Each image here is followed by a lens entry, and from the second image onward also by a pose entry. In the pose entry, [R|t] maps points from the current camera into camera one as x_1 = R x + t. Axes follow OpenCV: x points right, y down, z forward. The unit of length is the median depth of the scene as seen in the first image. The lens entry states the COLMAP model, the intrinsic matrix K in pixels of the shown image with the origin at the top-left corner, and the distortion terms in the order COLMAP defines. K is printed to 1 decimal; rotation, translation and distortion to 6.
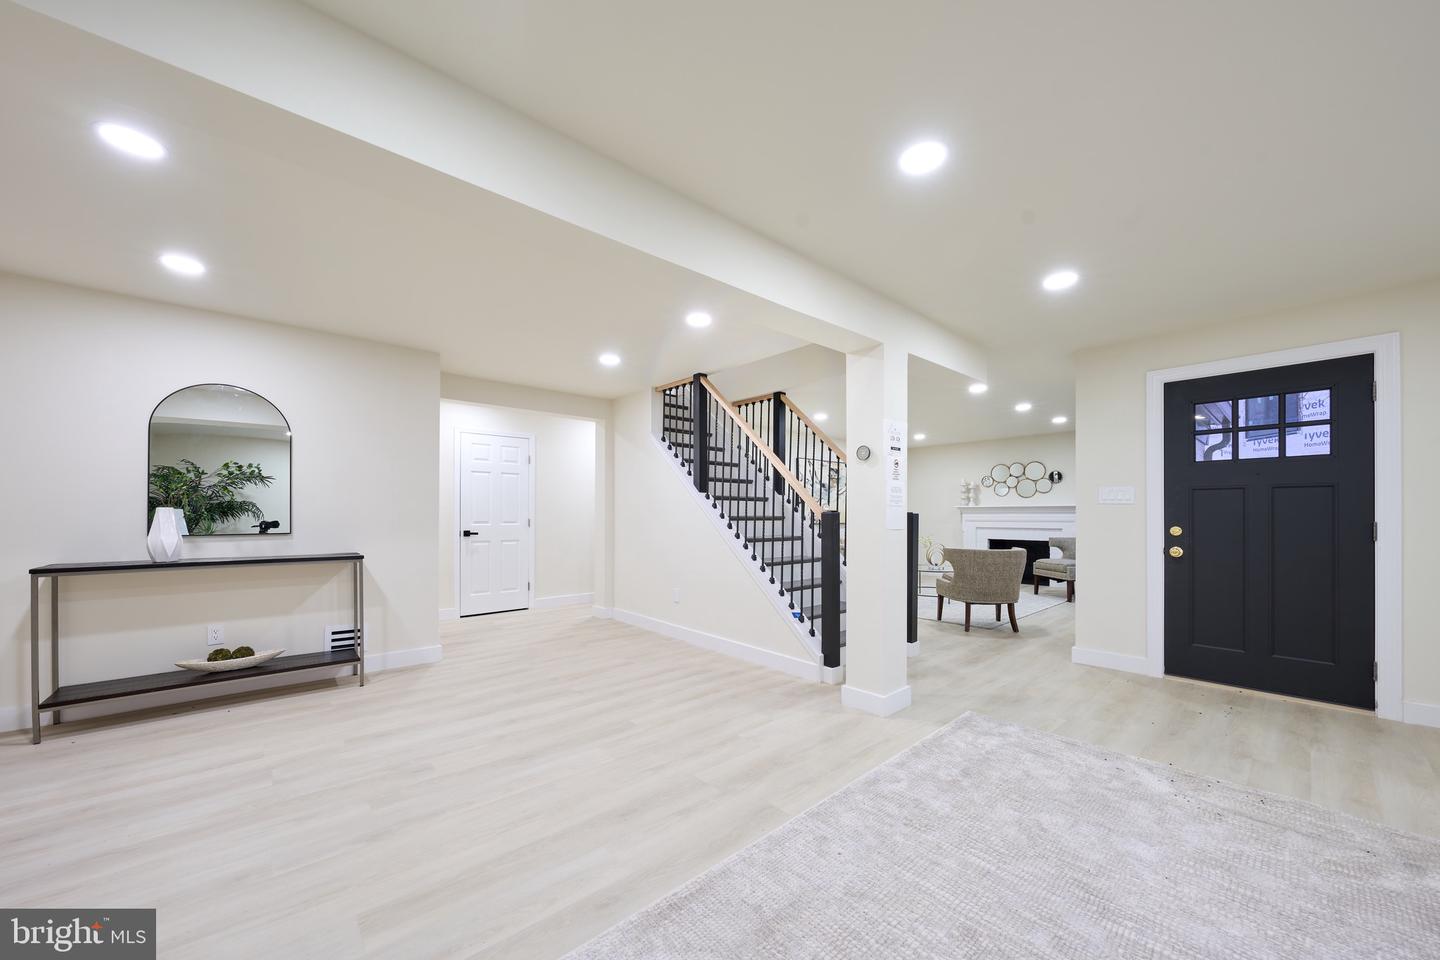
lens RADIAL K [[524.6, 0, 724.0], [0, 524.6, 509.4], [0, 0, 1]] dist [0.001448, -0.000549]
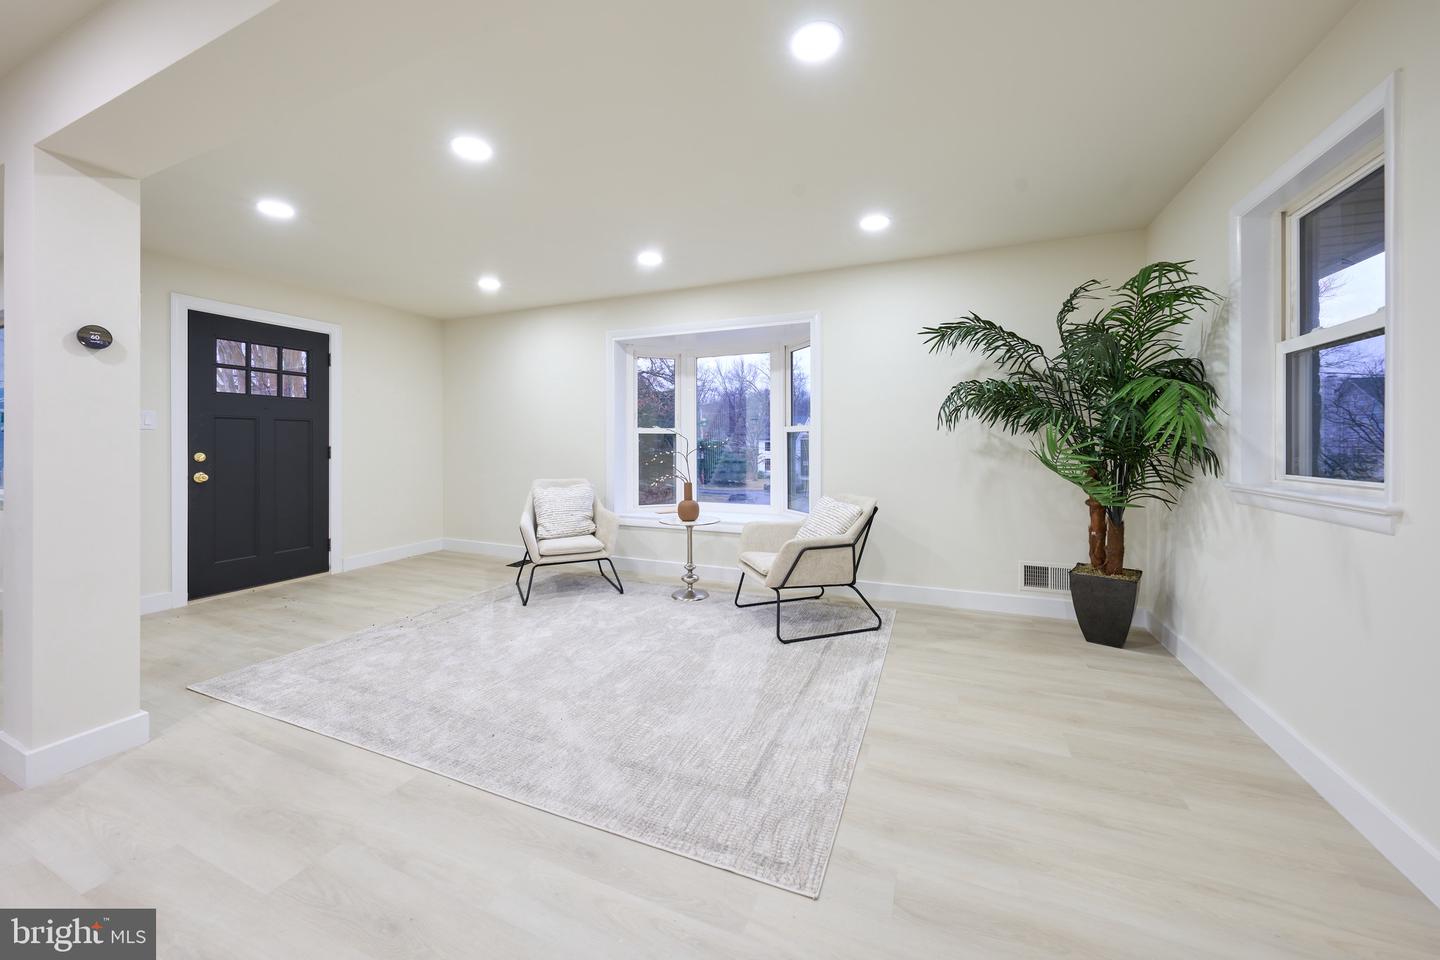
lens RADIAL K [[524.6, 0, 718.7], [0, 524.6, 445.8], [0, 0, 1]] dist [0.001448, -0.000549]
pose [[-0.423093, -0.007430, 0.906056, -0.578649], [-0.008941, 0.999952, 0.004025, 0.006511], [-0.906042, -0.006399, -0.423139, 0.589428]]
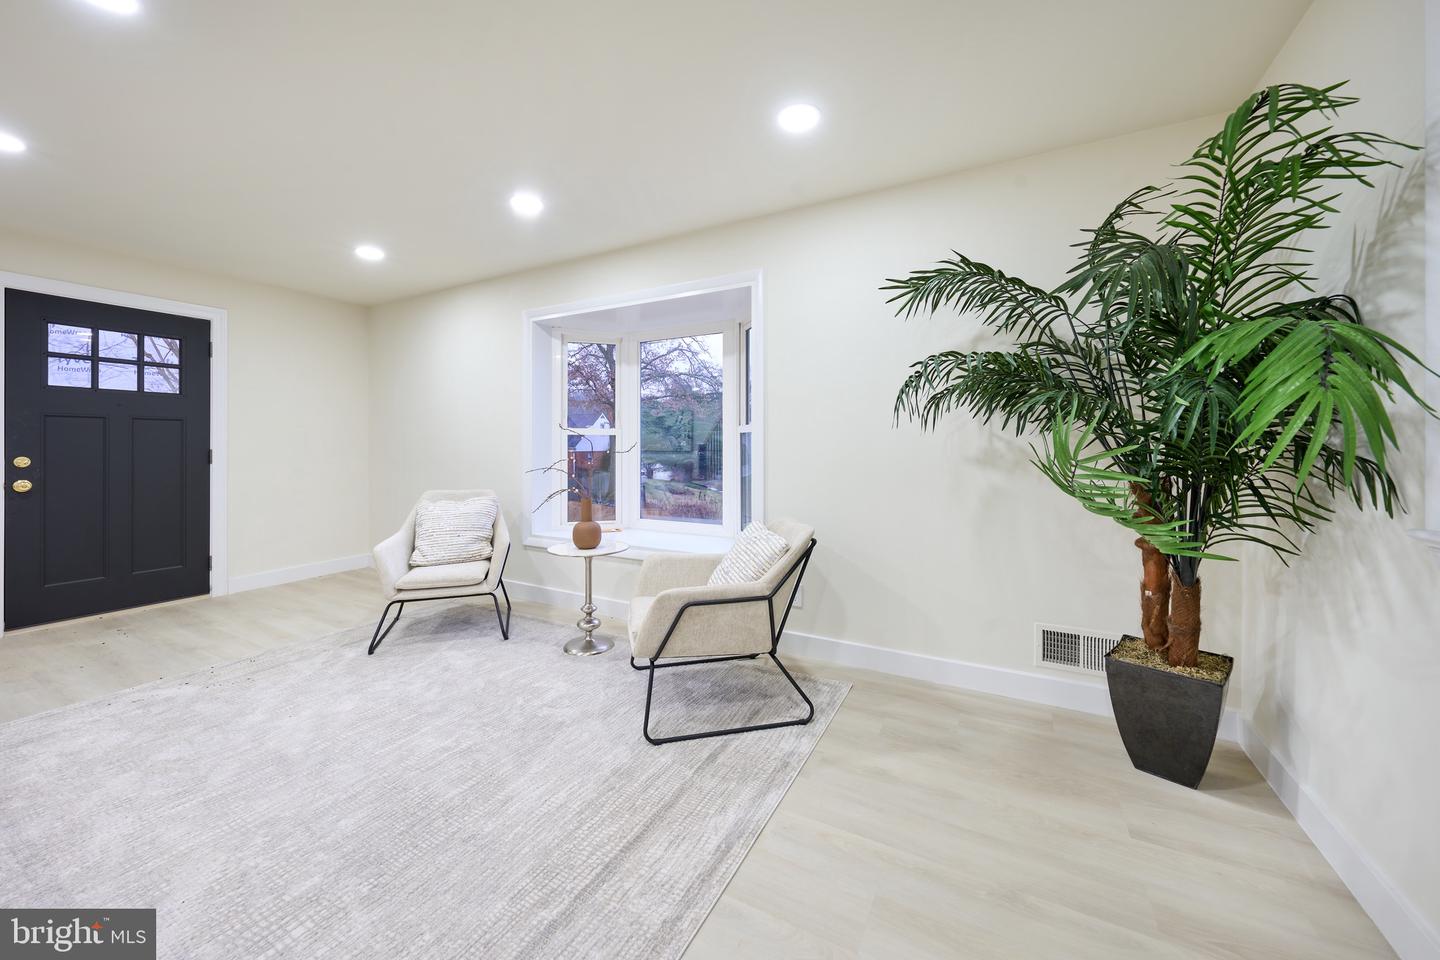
lens RADIAL K [[524.6, 0, 718.4], [0, 524.6, 449.4], [0, 0, 1]] dist [0.001448, -0.000549]
pose [[-0.330510, -0.009014, 0.943759, -0.400863], [-0.011461, 0.999919, 0.005537, 0.002138], [-0.943733, -0.008986, -0.330587, 0.221785]]
